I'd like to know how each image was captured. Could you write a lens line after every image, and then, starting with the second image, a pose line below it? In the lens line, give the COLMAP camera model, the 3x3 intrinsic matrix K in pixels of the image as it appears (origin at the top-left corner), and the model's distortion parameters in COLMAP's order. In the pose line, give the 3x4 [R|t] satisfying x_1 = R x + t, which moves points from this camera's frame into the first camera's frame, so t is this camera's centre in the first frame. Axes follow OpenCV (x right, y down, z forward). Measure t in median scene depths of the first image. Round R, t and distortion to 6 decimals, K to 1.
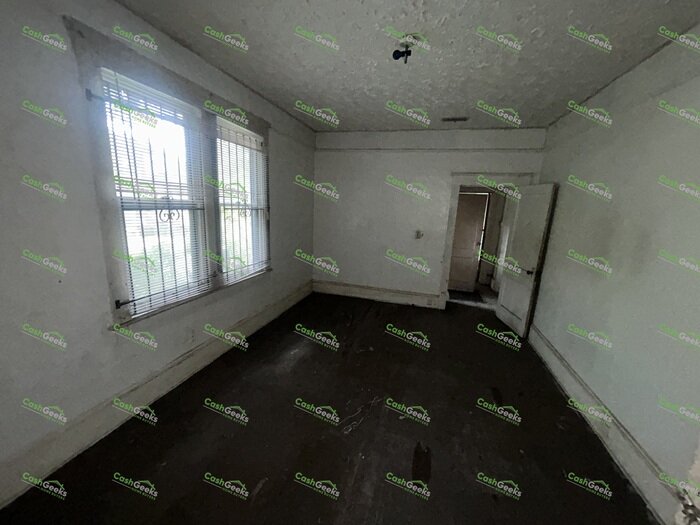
lens RADIAL K [[282.0, 0, 349.1], [0, 282.0, 260.5], [0, 0, 1]] dist [-0.000453, 0.000061]
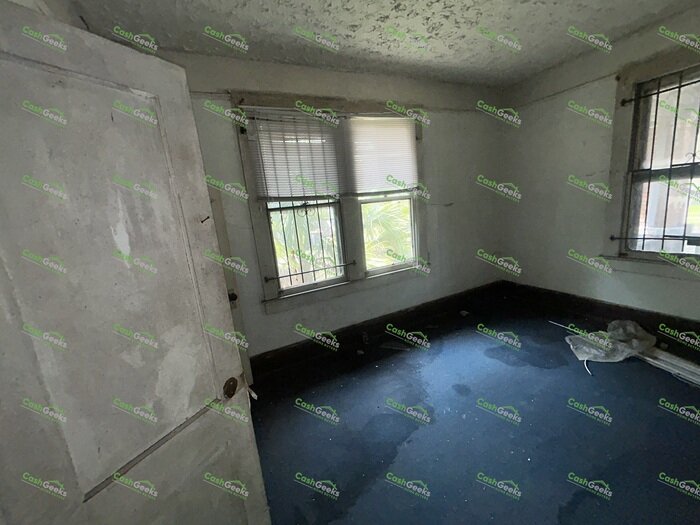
lens RADIAL K [[282.0, 0, 349.1], [0, 282.0, 260.5], [0, 0, 1]] dist [-0.000453, 0.000061]
pose [[0.999995, -0.001848, -0.002733, -0.567055], [0.001848, 0.999998, 0.000069, -0.000794], [0.002733, -0.000074, 0.999996, -0.001176]]
